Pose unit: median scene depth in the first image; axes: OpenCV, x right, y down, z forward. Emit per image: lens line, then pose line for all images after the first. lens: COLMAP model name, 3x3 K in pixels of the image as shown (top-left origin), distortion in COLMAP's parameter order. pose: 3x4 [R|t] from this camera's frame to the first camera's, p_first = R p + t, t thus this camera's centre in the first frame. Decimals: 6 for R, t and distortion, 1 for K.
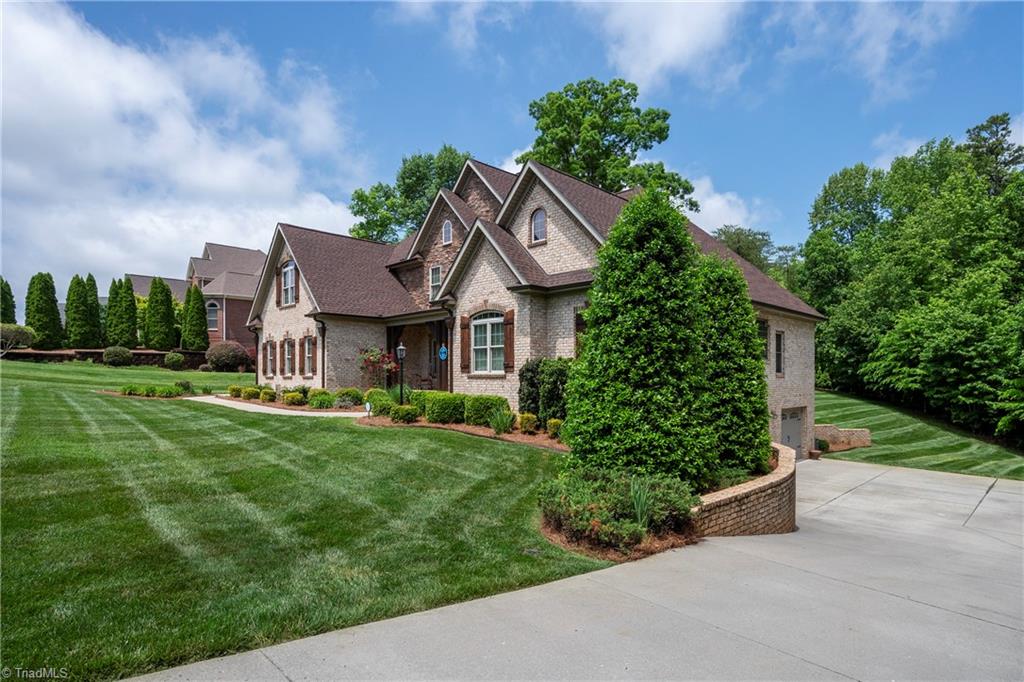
lens RADIAL K [[543.8, 0, 536.3], [0, 543.8, 373.3], [0, 0, 1]] dist [0.002970, -0.001492]
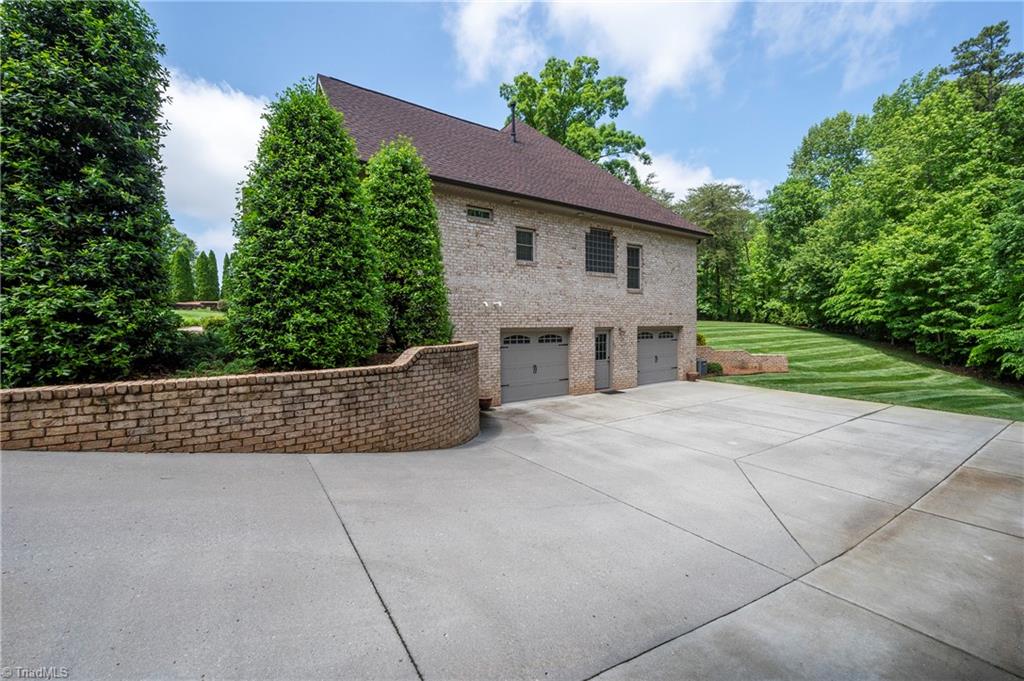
lens RADIAL K [[396.1, 0, 506.6], [0, 396.1, 338.1], [0, 0, 1]] dist [-0.000926, 0.000784]
pose [[0.973003, -0.003434, -0.230768, 0.209057], [0.009947, 0.999584, 0.027065, 0.034982], [0.230579, -0.028629, 0.972632, 0.145258]]
